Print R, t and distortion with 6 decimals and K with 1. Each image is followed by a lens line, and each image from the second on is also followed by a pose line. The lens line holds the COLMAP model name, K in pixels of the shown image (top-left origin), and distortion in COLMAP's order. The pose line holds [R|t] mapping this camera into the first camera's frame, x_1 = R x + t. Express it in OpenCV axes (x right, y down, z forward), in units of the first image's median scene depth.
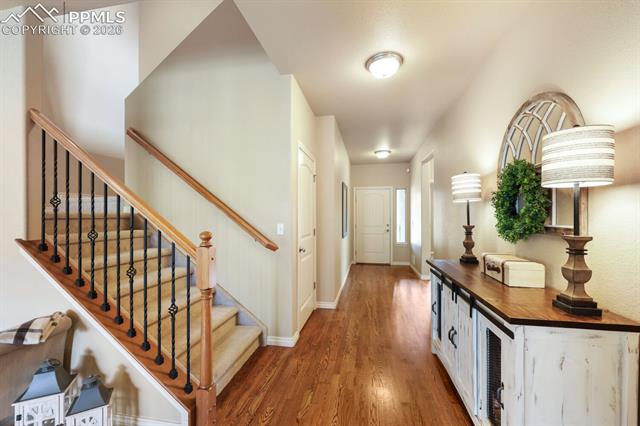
lens RADIAL K [[260.0, 0, 320.1], [0, 260.0, 215.1], [0, 0, 1]] dist [-0.001257, -0.000111]
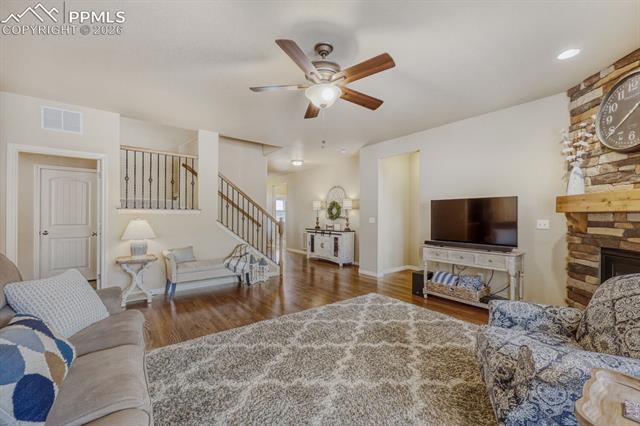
lens RADIAL K [[260.0, 0, 319.4], [0, 260.0, 214.4], [0, 0, 1]] dist [-0.001257, -0.000111]
pose [[0.663417, 0.002264, 0.748246, -2.763001], [-0.003480, 0.999994, 0.000059, 0.012462], [-0.748241, -0.002643, 0.663421, -1.736415]]
